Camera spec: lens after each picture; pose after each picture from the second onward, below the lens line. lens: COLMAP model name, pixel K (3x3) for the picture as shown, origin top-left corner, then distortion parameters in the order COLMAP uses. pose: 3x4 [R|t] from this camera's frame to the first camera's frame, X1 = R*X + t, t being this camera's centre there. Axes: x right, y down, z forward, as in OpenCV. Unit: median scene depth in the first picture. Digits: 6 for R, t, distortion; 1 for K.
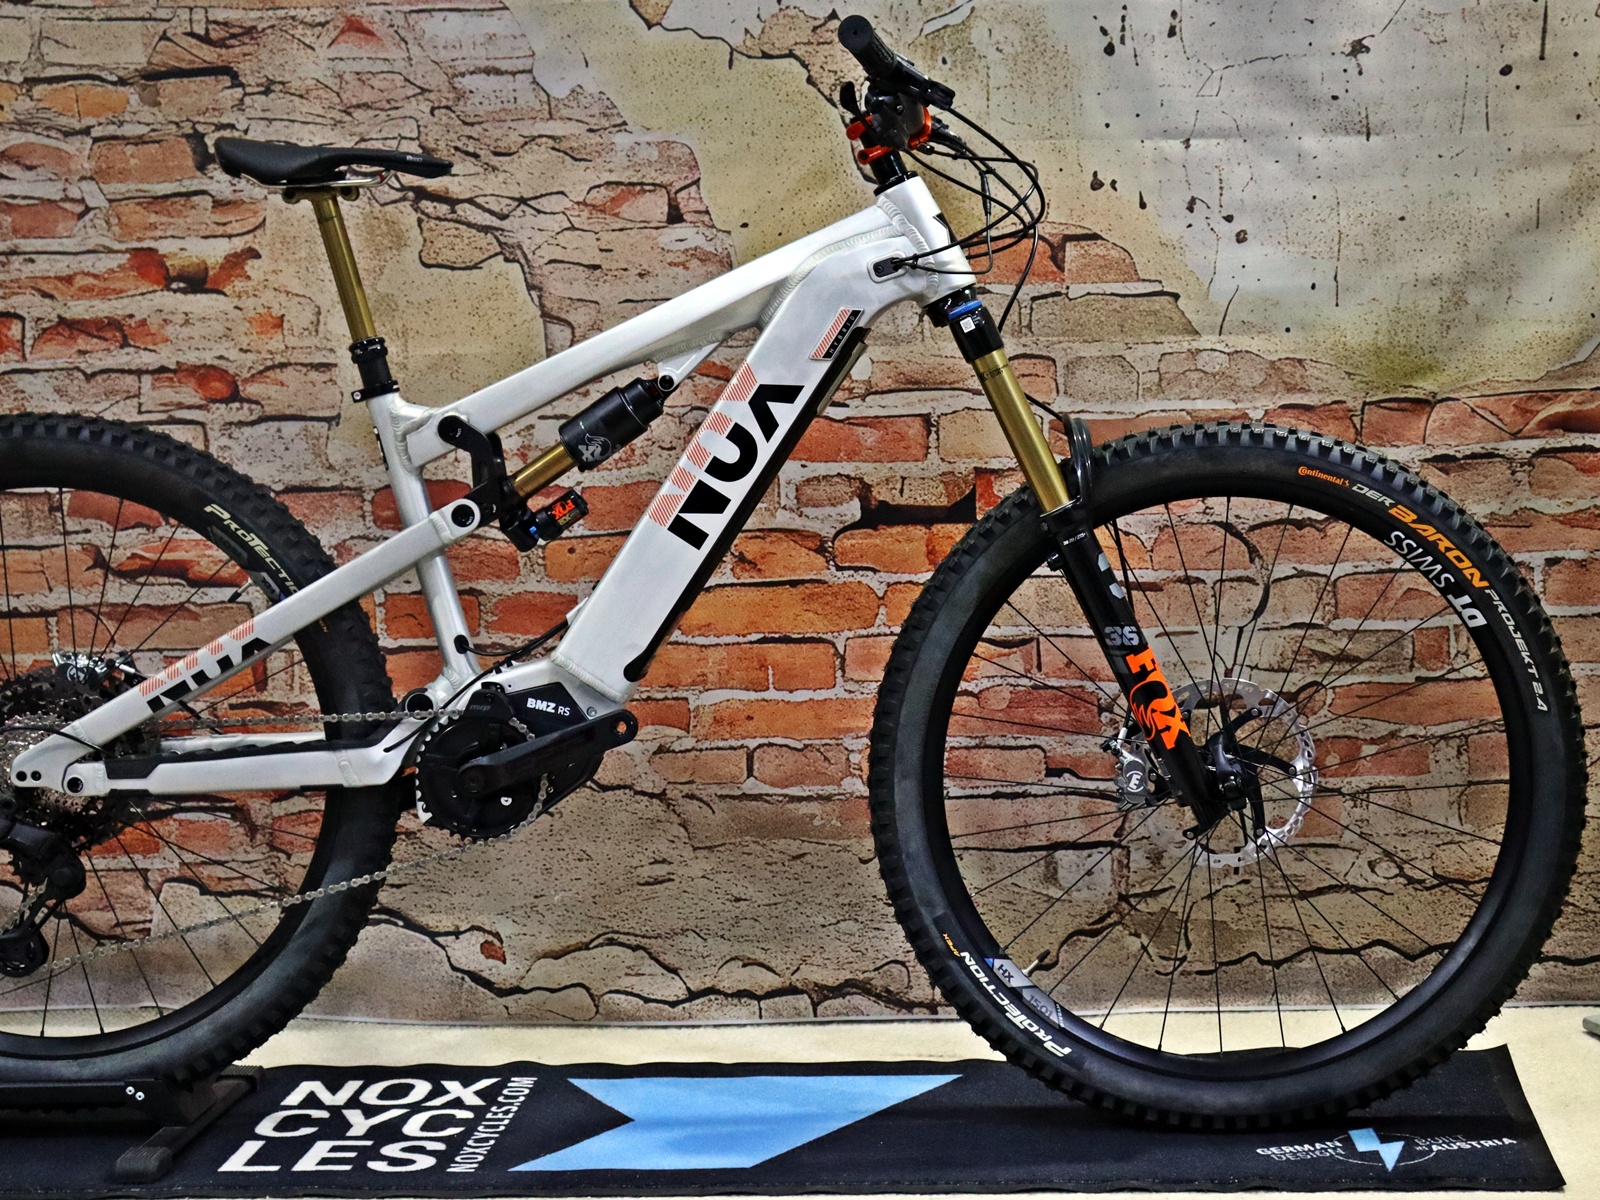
lens RADIAL K [[3482.1, 0, 871.2], [0, 3482.1, 596.2], [0, 0, 1]] dist [0.132381, 0.000000]
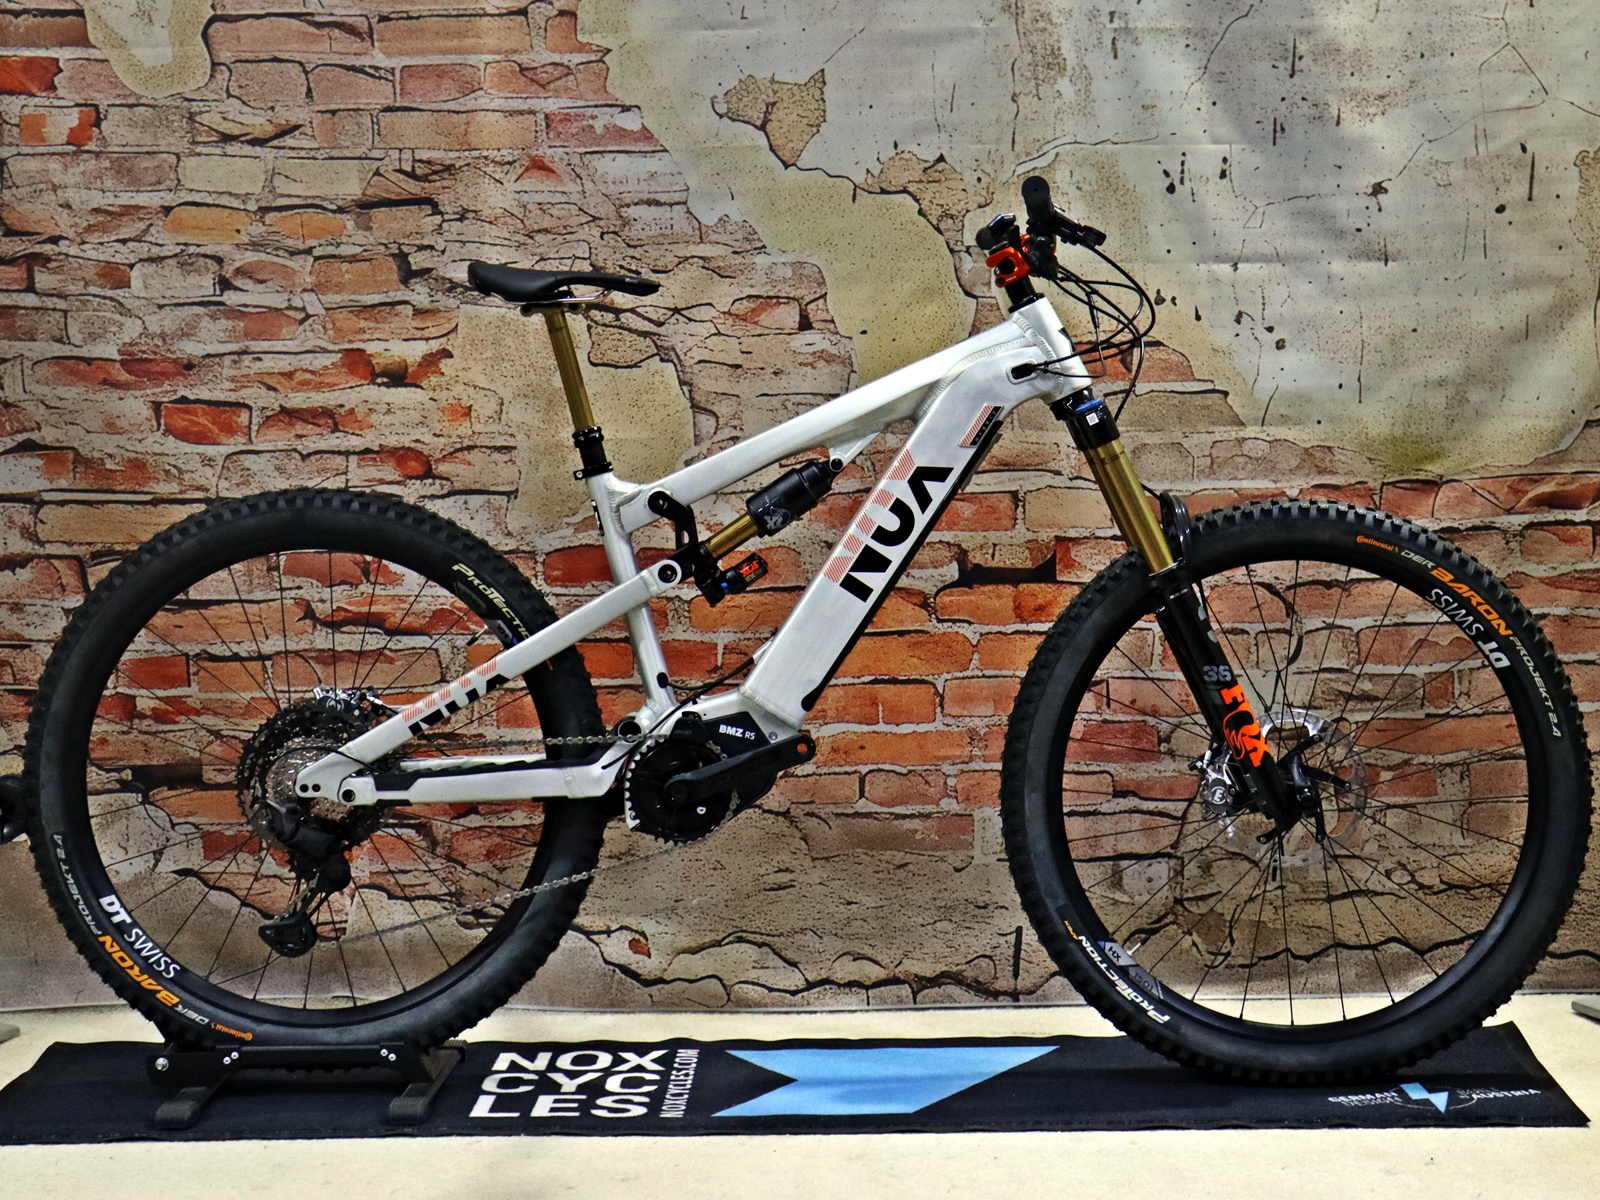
lens RADIAL K [[3482.1, 0, 820.4], [0, 3482.1, 500.8], [0, 0, 1]] dist [0.132381, 0.000000]
pose [[0.999181, 0.004504, 0.040214, -0.097088], [-0.002554, 0.998823, -0.048428, 0.008756], [-0.040385, 0.048286, 0.998017, -0.181268]]
